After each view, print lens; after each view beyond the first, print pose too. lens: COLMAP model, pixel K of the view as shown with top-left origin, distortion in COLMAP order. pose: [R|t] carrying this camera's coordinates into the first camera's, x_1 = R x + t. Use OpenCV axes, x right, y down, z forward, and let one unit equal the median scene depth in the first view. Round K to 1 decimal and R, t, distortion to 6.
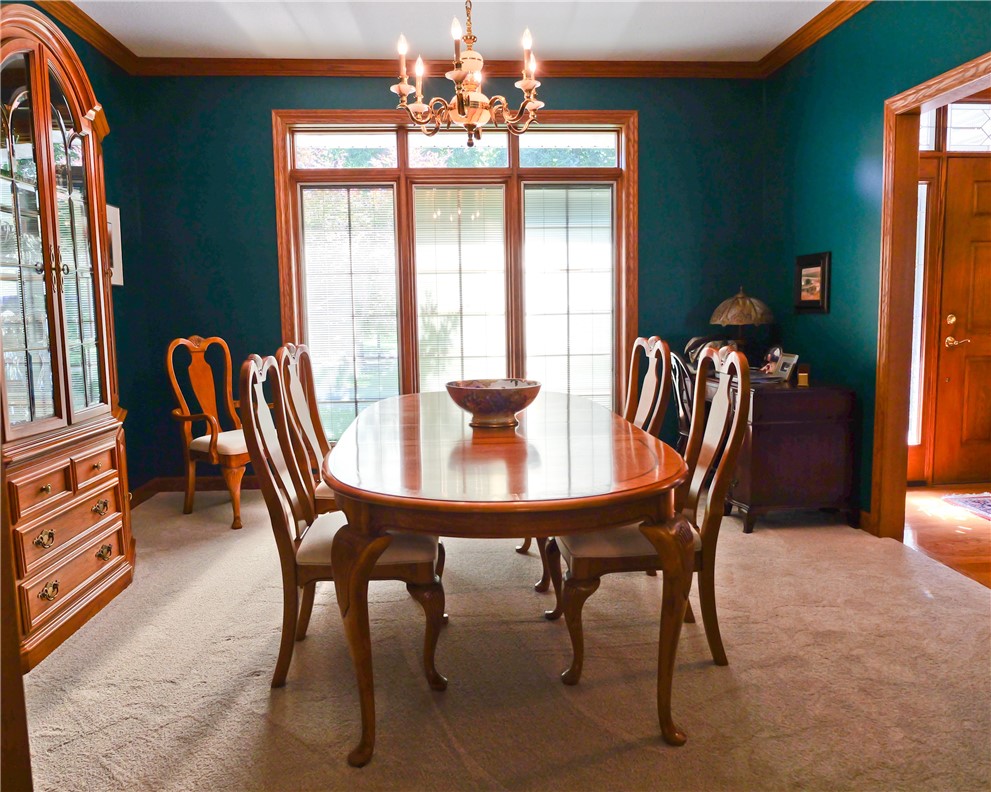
lens RADIAL K [[758.7, 0, 495.6], [0, 758.7, 392.1], [0, 0, 1]] dist [-0.000831, -0.005509]
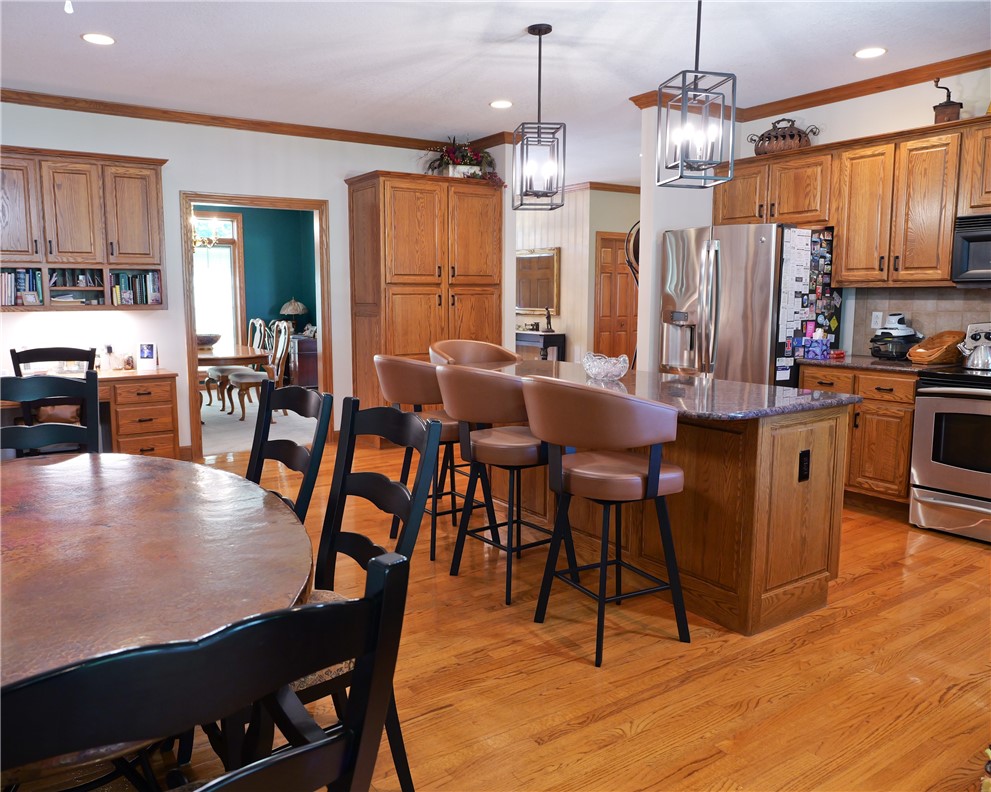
lens RADIAL K [[758.7, 0, 488.8], [0, 758.7, 392.3], [0, 0, 1]] dist [-0.000831, -0.005509]
pose [[0.862078, -0.045978, 0.504686, -0.332743], [0.036550, 0.998923, 0.028571, 0.102235], [-0.505456, -0.006184, 0.862830, -1.268378]]
